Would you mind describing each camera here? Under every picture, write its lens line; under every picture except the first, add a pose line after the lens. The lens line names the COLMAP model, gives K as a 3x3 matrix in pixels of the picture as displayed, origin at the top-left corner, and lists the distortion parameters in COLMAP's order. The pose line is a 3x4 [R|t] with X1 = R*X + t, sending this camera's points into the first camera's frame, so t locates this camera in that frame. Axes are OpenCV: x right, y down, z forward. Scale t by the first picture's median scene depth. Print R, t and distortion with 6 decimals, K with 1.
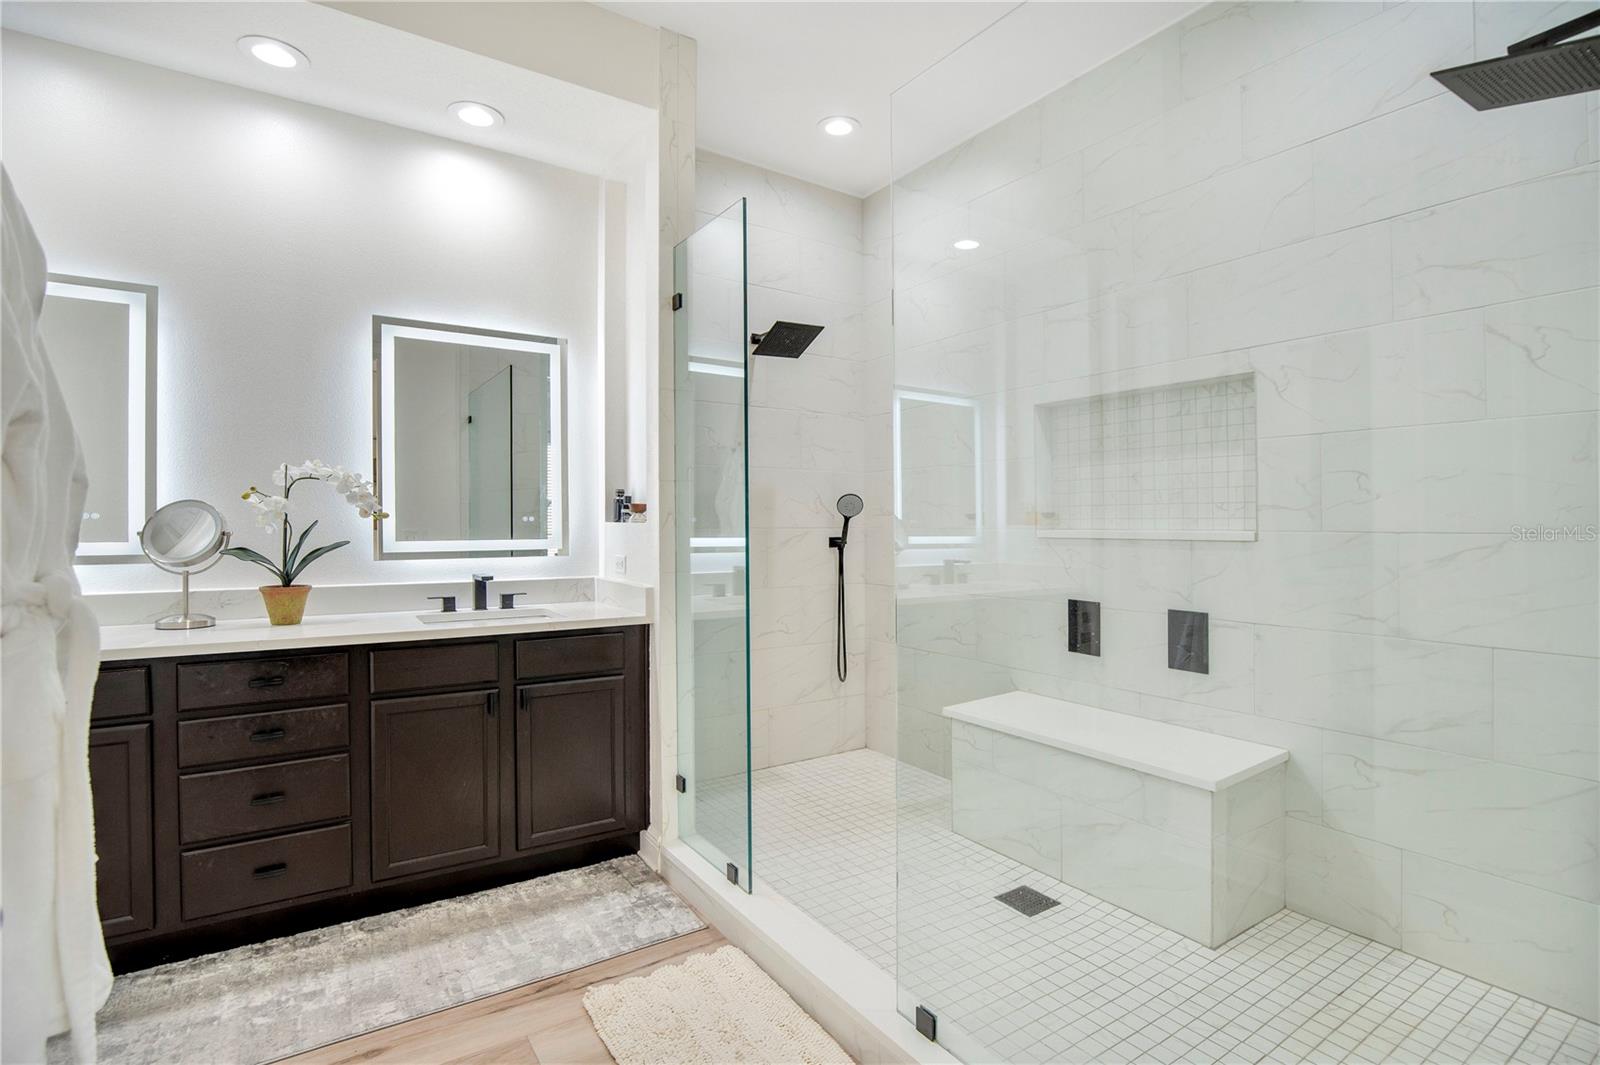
lens RADIAL K [[746.3, 0, 831.2], [0, 746.3, 536.1], [0, 0, 1]] dist [-0.025624, 0.006358]
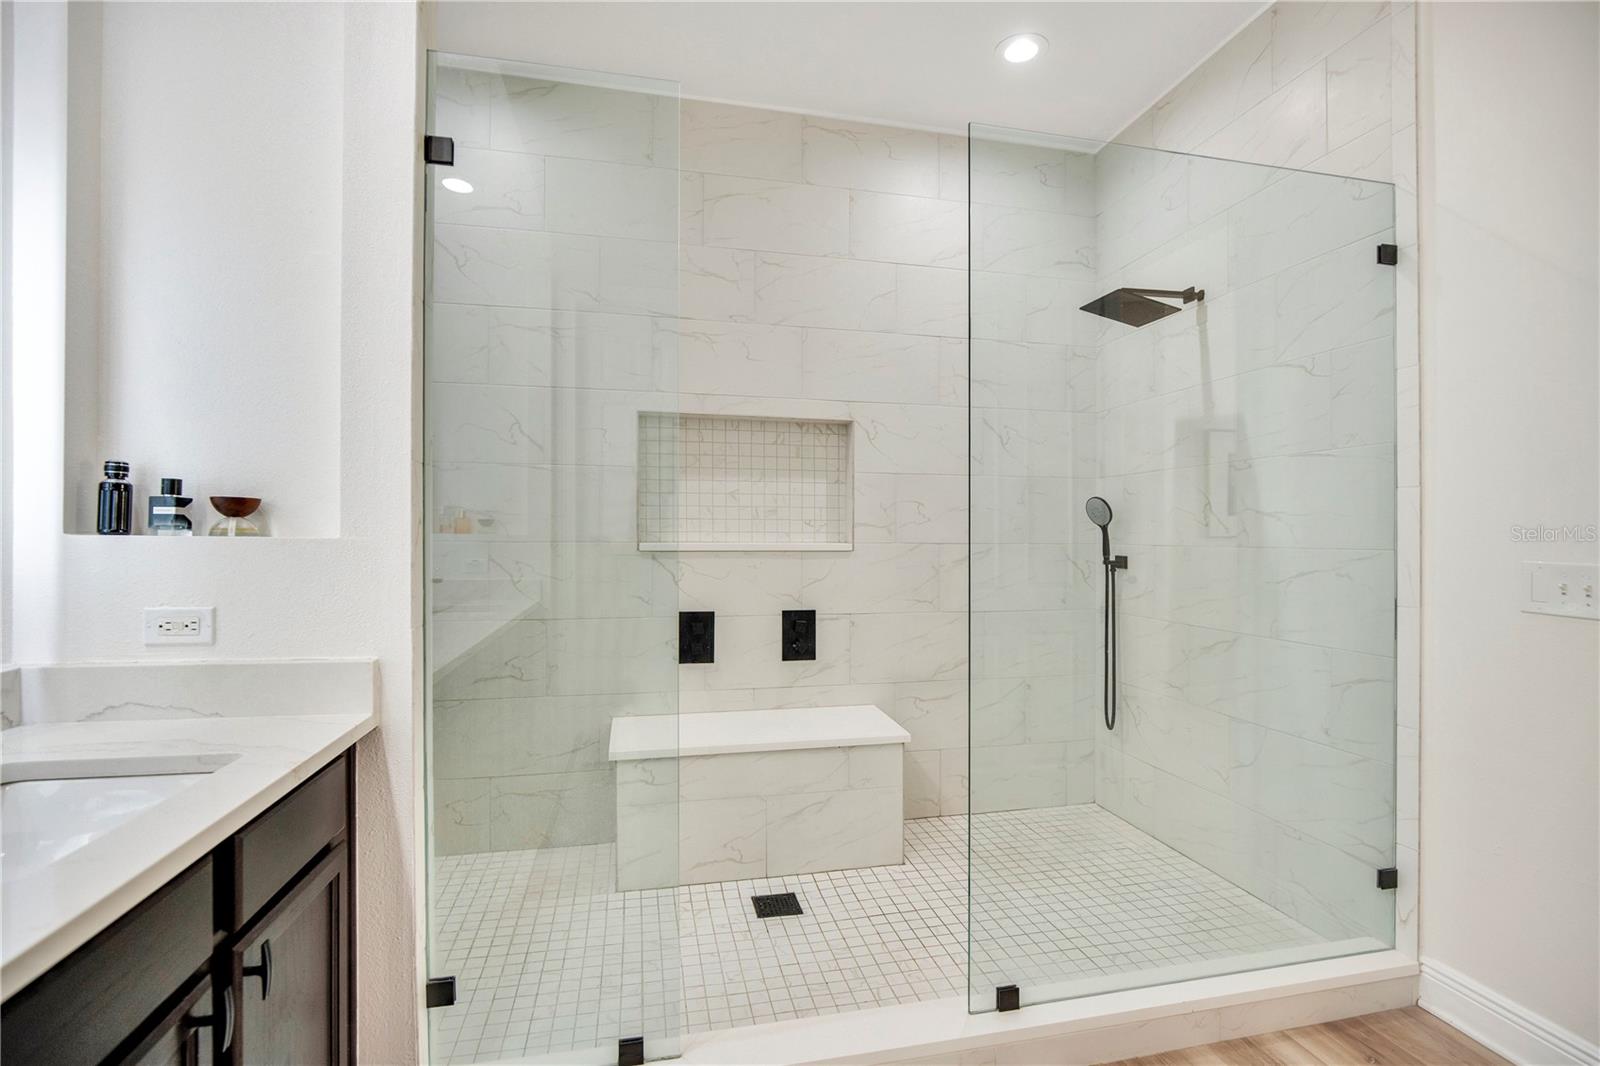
lens RADIAL K [[746.3, 0, 802.5], [0, 746.3, 529.3], [0, 0, 1]] dist [-0.025624, 0.006358]
pose [[0.391752, 0.008242, 0.920034, -0.637508], [0.007226, 0.999901, -0.012035, -0.014732], [-0.920042, 0.011363, 0.391654, 0.533827]]
